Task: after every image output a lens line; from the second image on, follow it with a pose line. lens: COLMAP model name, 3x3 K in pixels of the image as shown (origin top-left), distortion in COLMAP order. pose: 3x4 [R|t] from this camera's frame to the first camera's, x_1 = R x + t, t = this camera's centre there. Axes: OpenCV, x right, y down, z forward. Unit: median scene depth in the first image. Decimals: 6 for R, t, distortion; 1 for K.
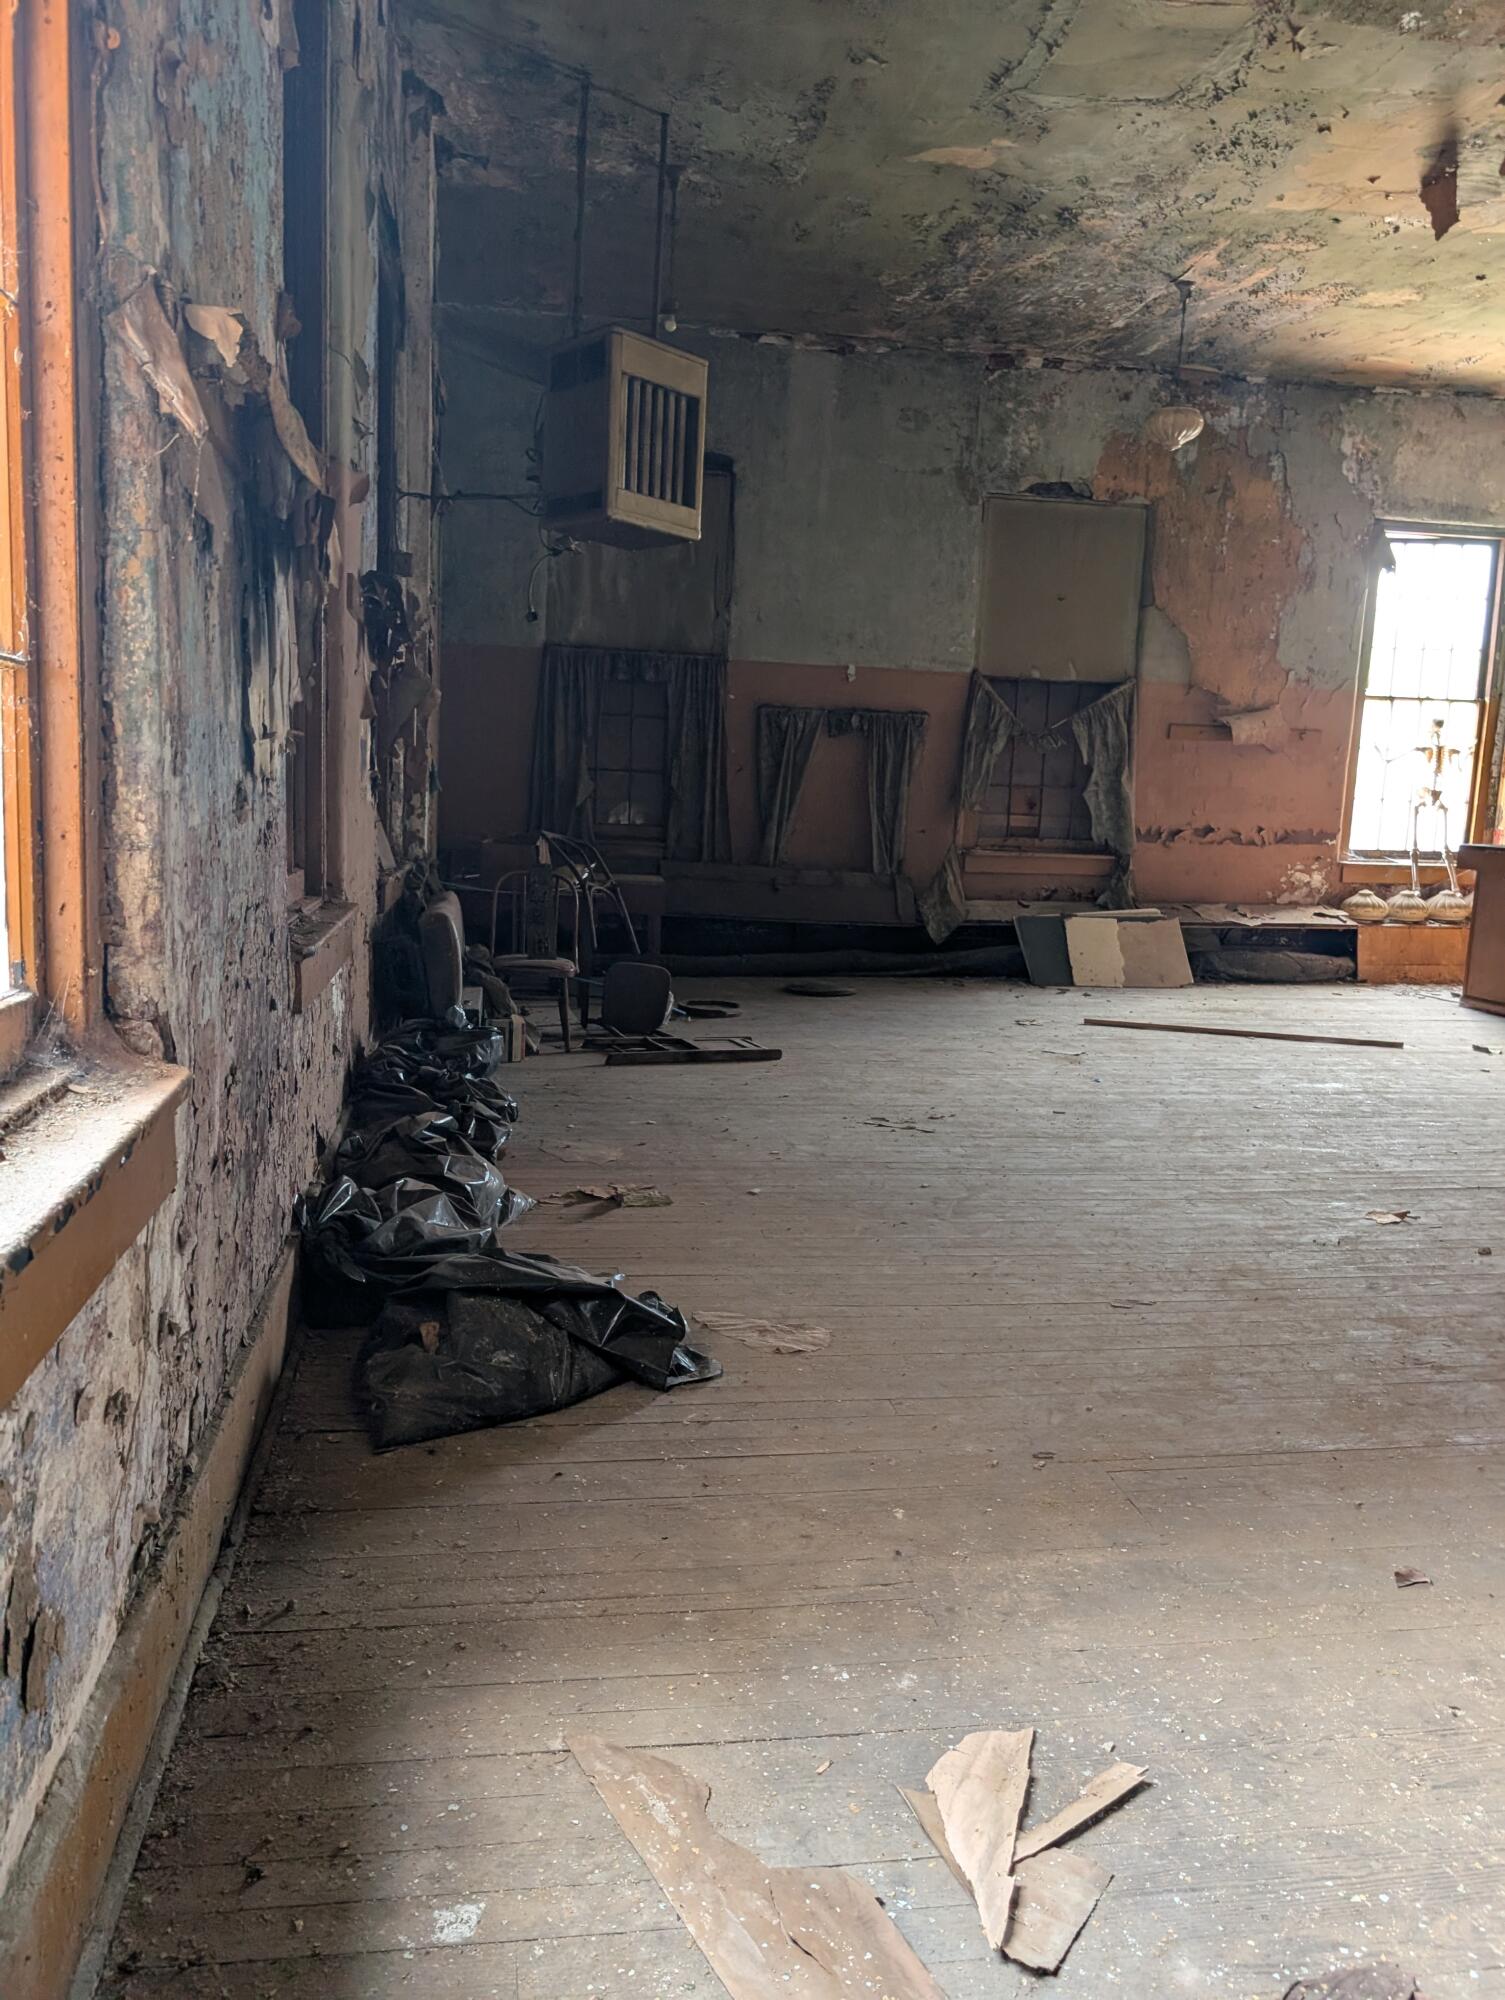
lens RADIAL K [[1471.0, 0, 747.9], [0, 1471.0, 1008.0], [0, 0, 1]] dist [0.030048, -0.032132]
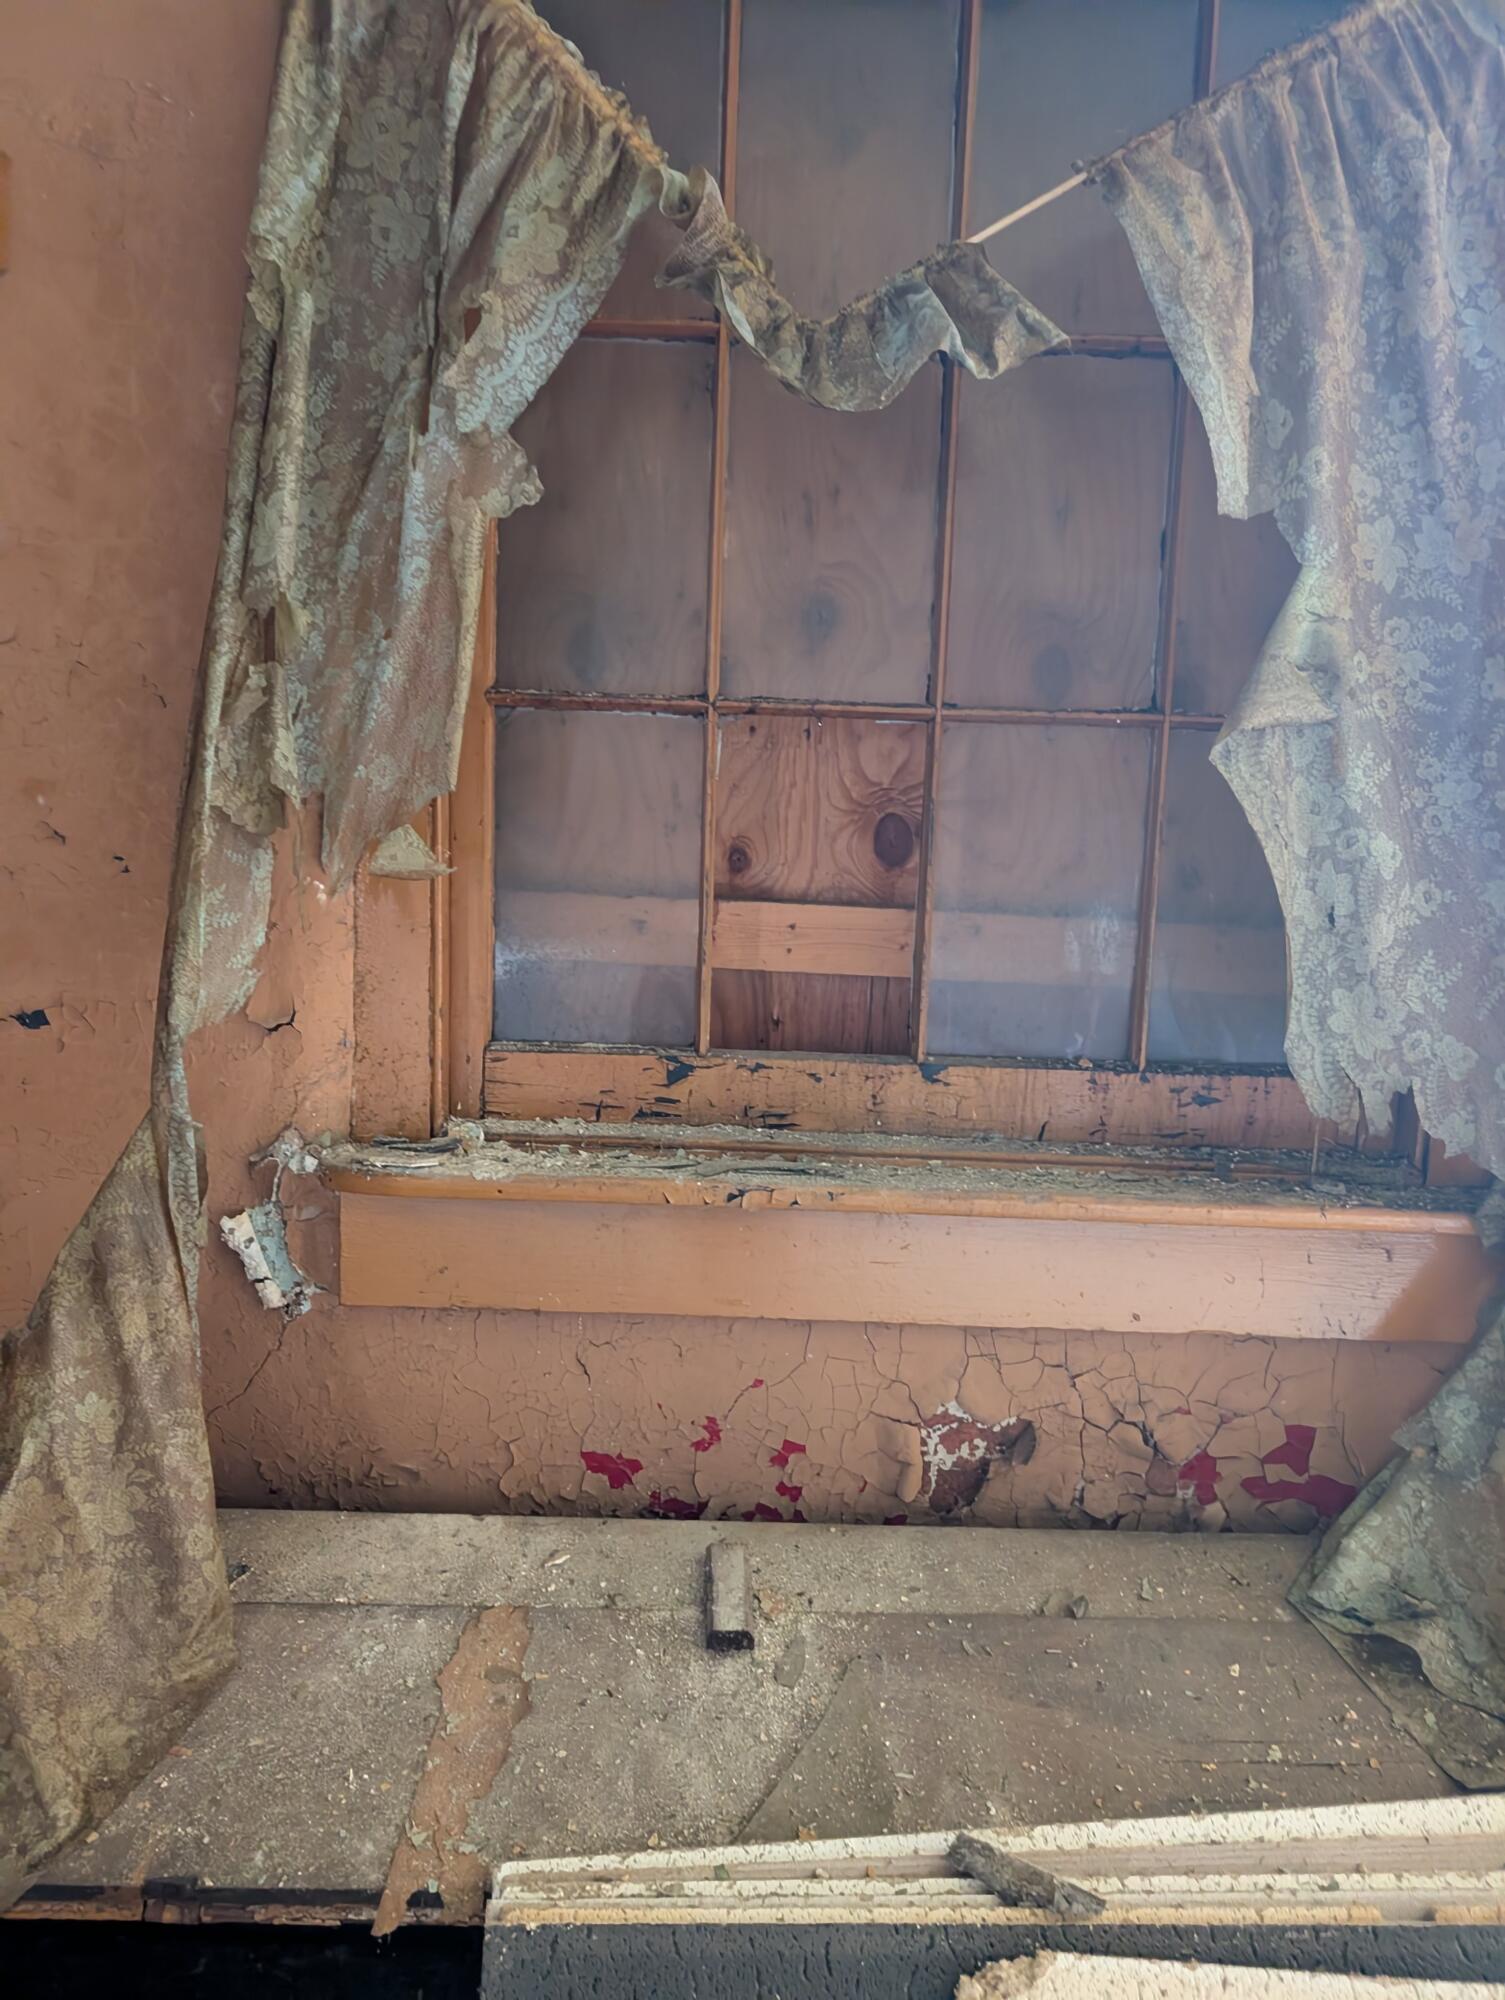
lens RADIAL K [[1471.0, 0, 753.5], [0, 1471.0, 990.6], [0, 0, 1]] dist [0.030048, -0.032132]
pose [[0.986082, 0.017350, -0.165352, 0.207208], [-0.024050, 0.998965, -0.038605, -0.117018], [0.164511, 0.042044, 0.985479, 0.858427]]
